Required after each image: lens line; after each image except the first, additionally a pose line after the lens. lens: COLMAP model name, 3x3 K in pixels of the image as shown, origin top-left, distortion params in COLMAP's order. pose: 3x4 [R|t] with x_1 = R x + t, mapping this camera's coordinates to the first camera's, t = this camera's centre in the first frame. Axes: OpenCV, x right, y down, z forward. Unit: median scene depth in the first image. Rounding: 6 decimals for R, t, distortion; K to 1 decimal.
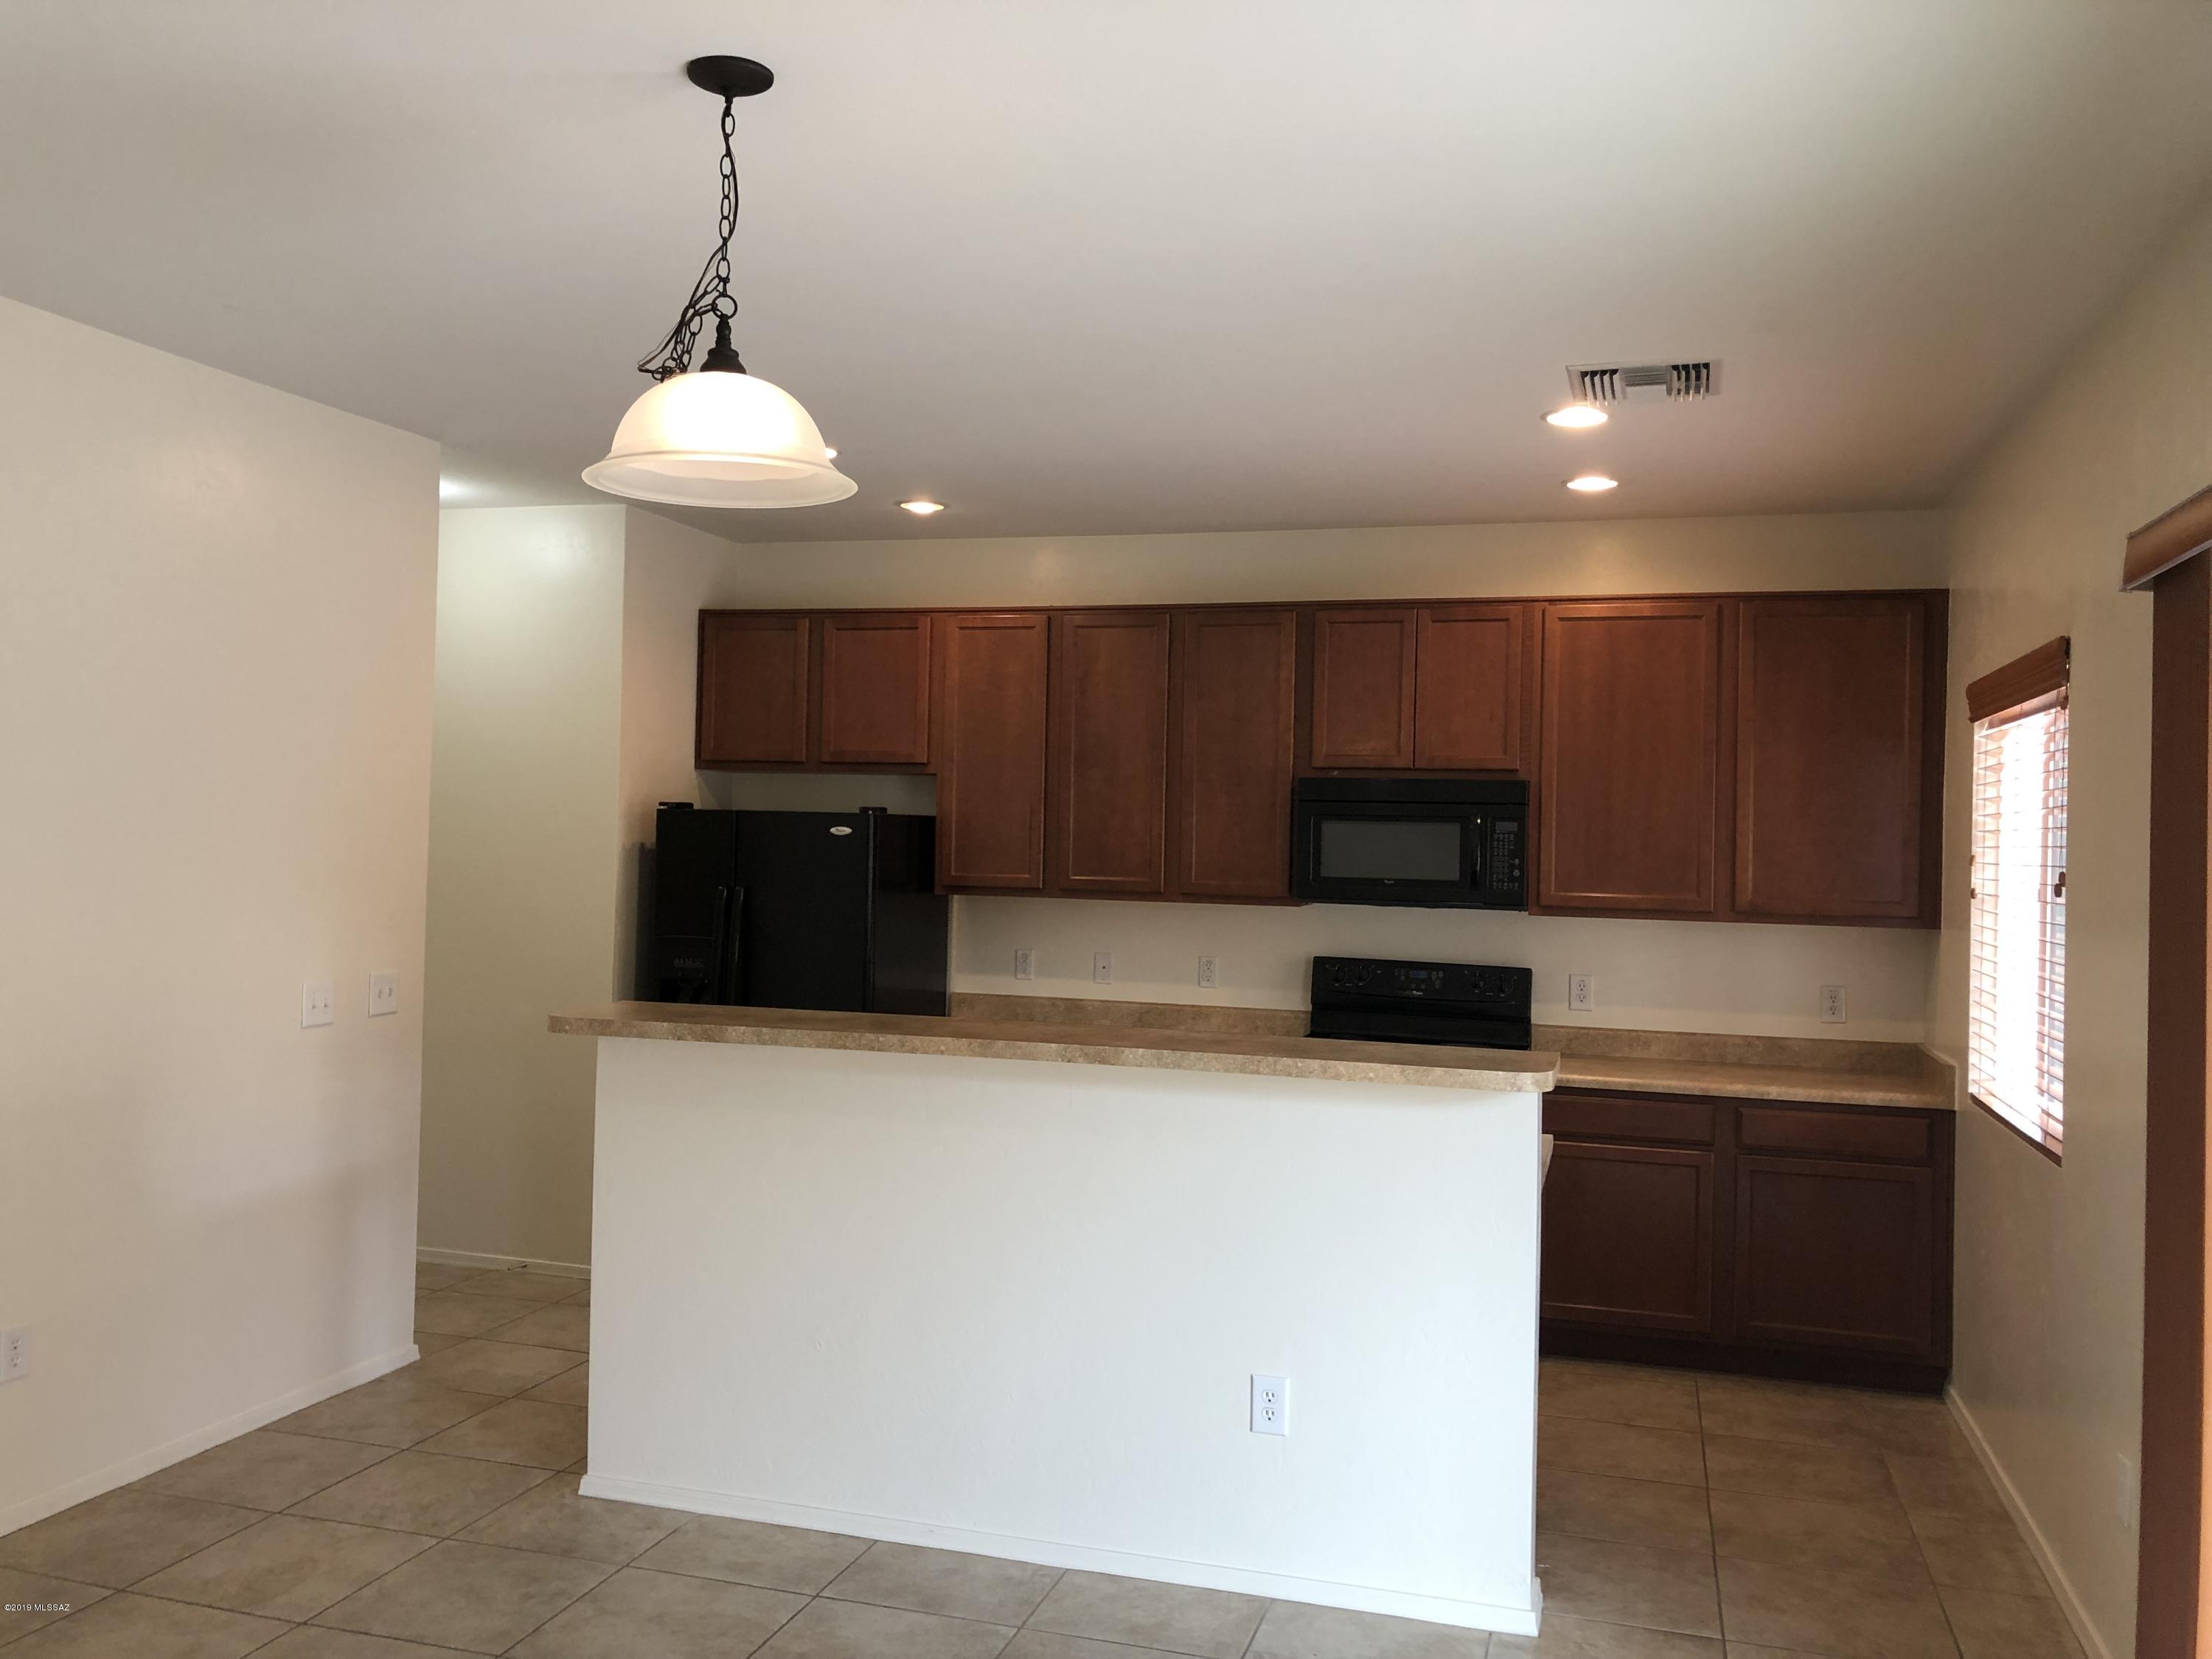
lens RADIAL K [[1953.9, 0, 973.4], [0, 1953.9, 787.9], [0, 0, 1]] dist [0.098431, -0.321802]
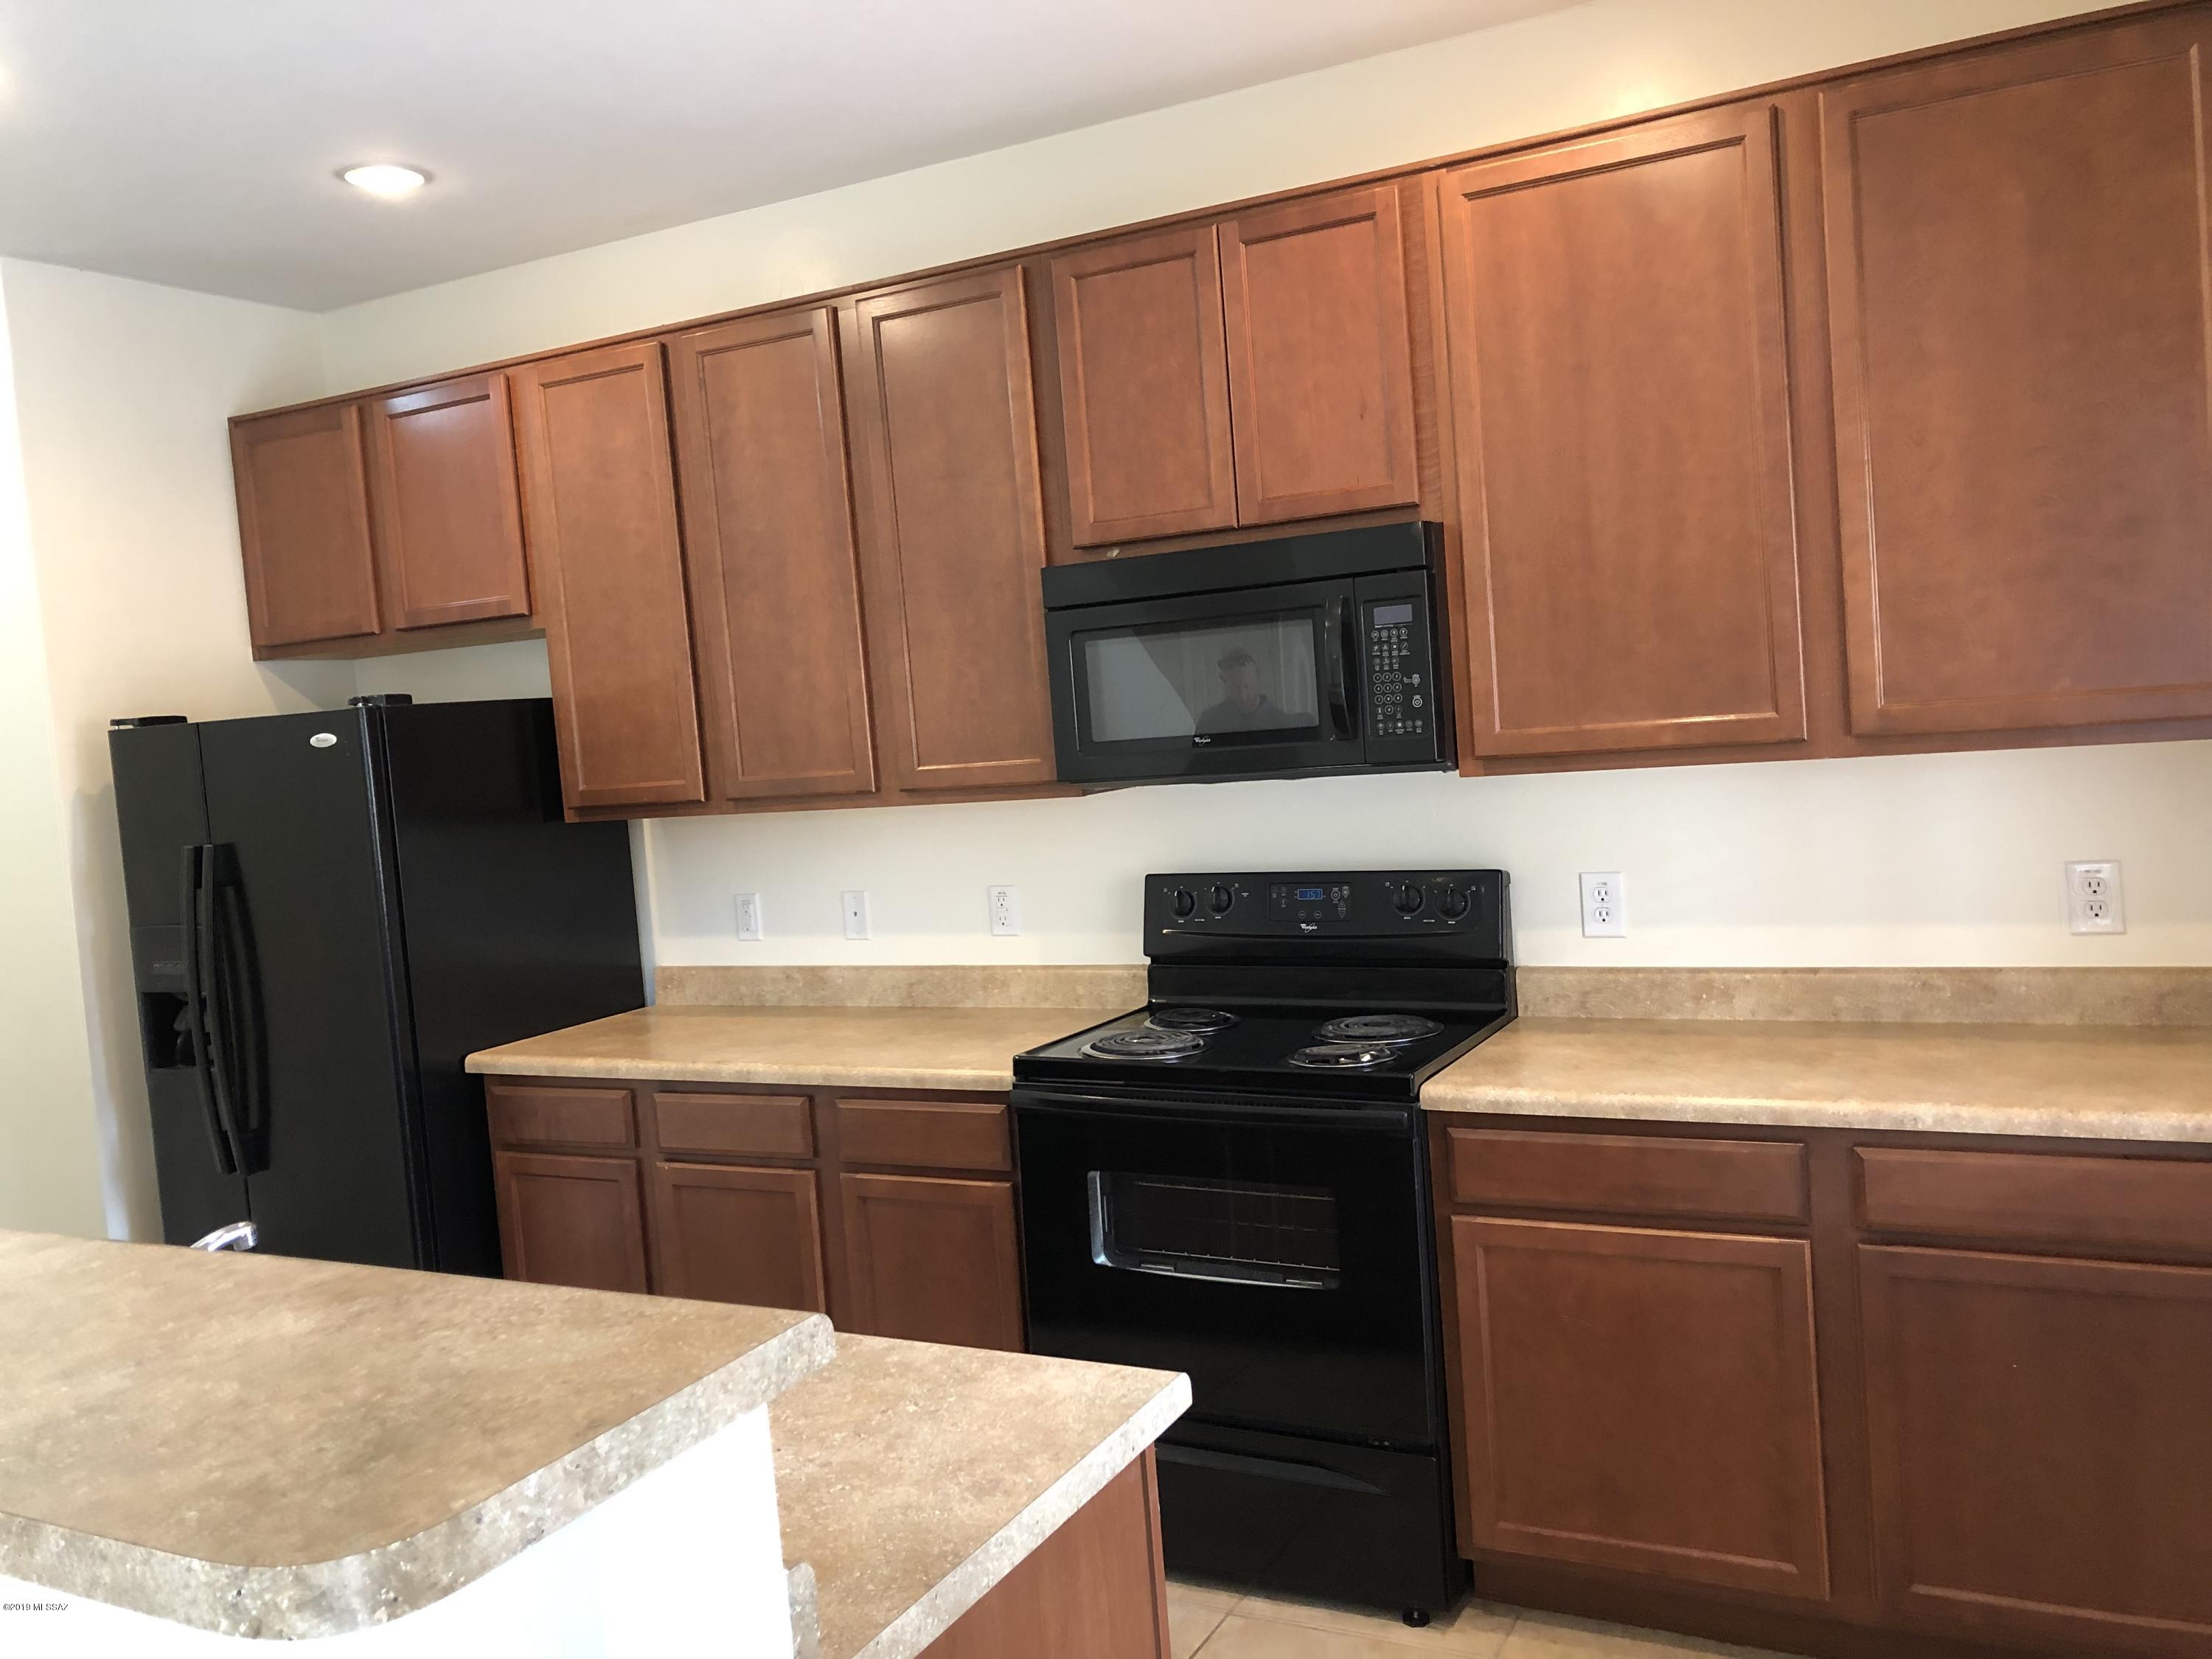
lens RADIAL K [[1843.8, 0, 1063.0], [0, 1843.8, 824.5], [0, 0, 1]] dist [0.052024, -0.076388]
pose [[0.979051, -0.087780, -0.183720, 0.262430], [0.104023, 0.991295, 0.080710, 0.025475], [0.175035, -0.098130, 0.979660, 0.480871]]
